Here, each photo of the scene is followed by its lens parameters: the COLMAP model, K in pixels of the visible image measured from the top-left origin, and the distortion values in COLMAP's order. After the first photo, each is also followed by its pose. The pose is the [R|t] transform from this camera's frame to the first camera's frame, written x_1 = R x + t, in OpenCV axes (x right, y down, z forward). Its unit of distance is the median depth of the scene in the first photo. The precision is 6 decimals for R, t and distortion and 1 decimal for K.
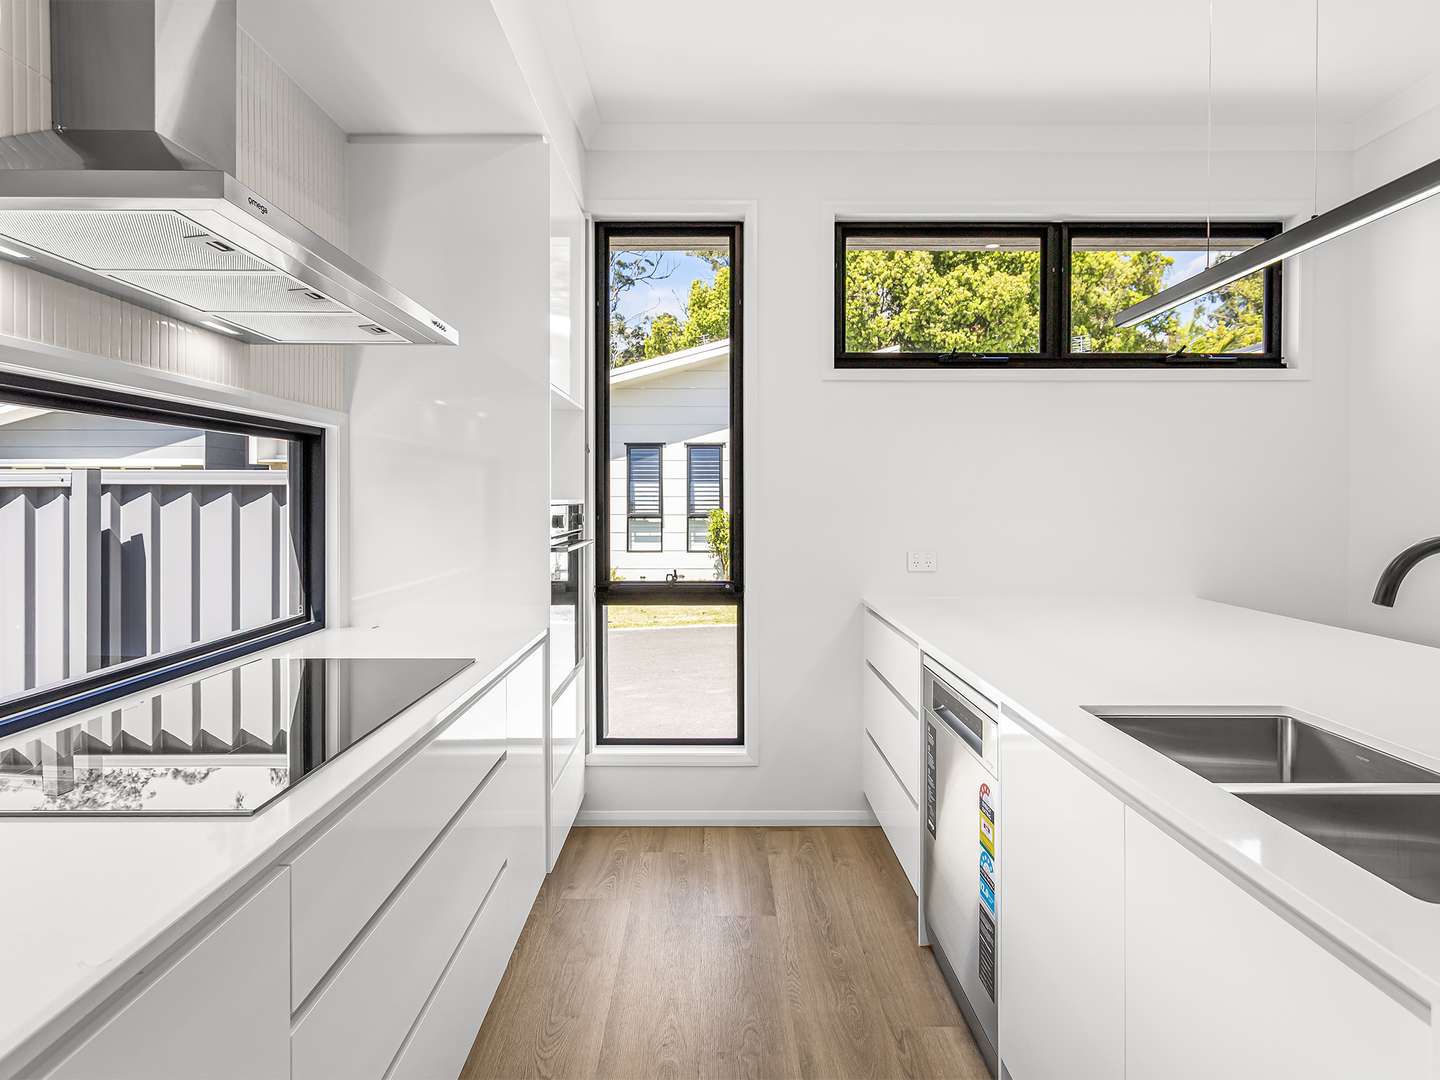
lens RADIAL K [[779.5, 0, 718.6], [0, 779.5, 502.4], [0, 0, 1]] dist [0.003851, 0.000649]
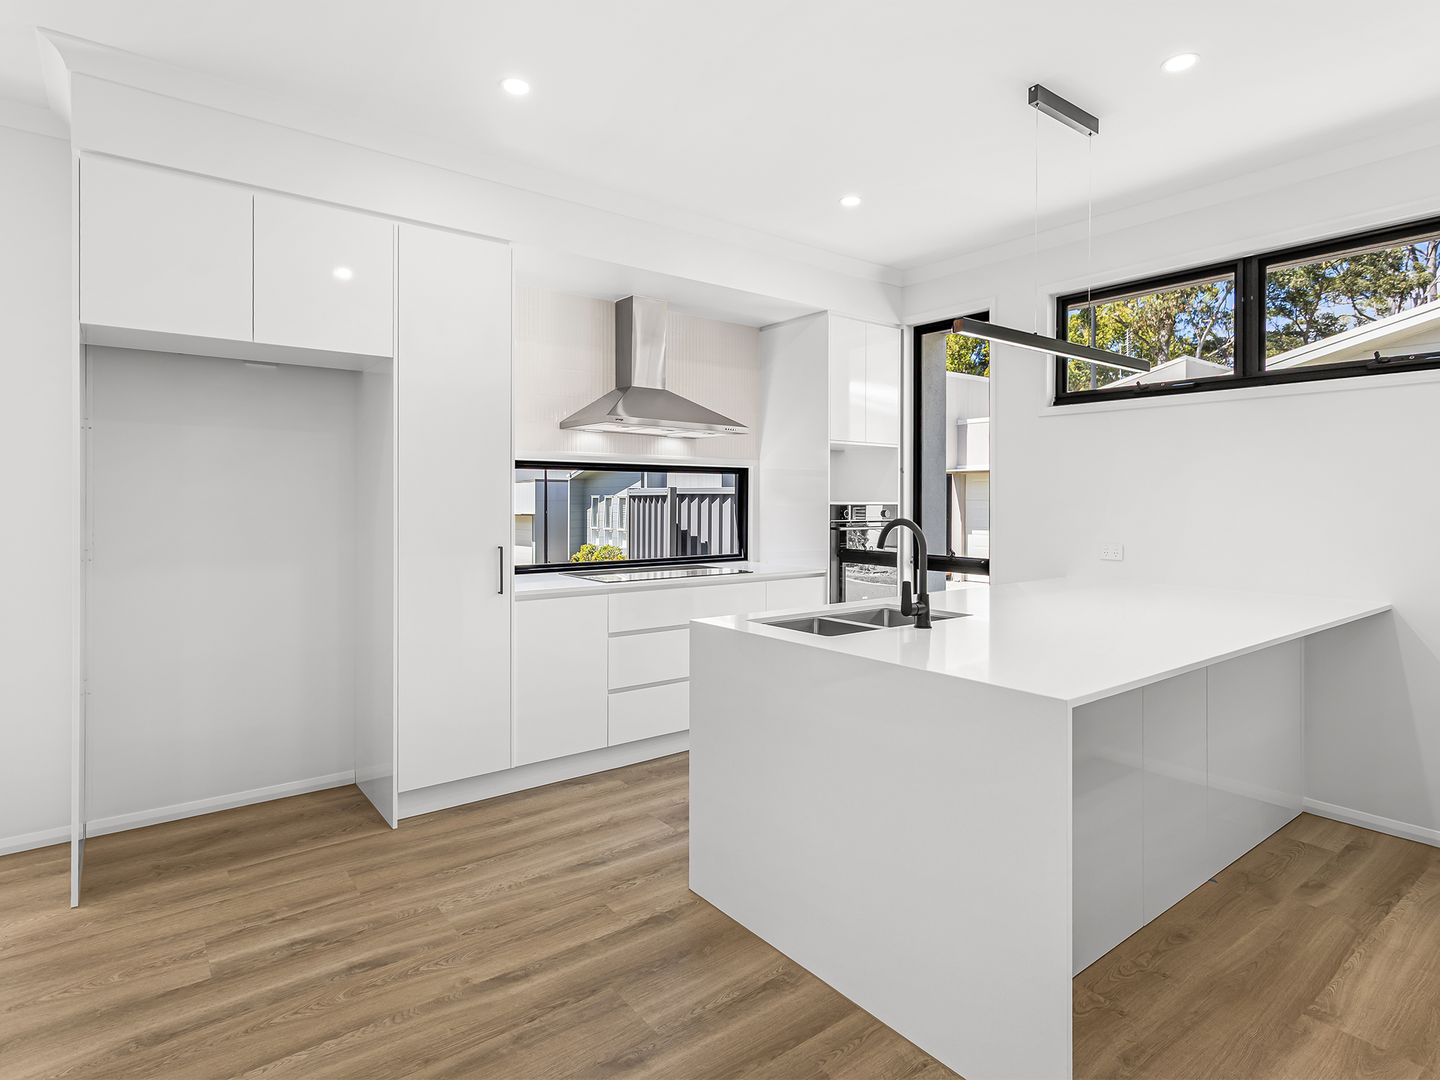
lens RADIAL K [[779.5, 0, 718.6], [0, 779.5, 502.4], [0, 0, 1]] dist [0.003851, 0.000649]
pose [[0.603748, 0.008609, -0.797129, 1.133937], [-0.010006, 0.999945, 0.003221, -0.005274], [0.797112, 0.006031, 0.603801, -0.355643]]
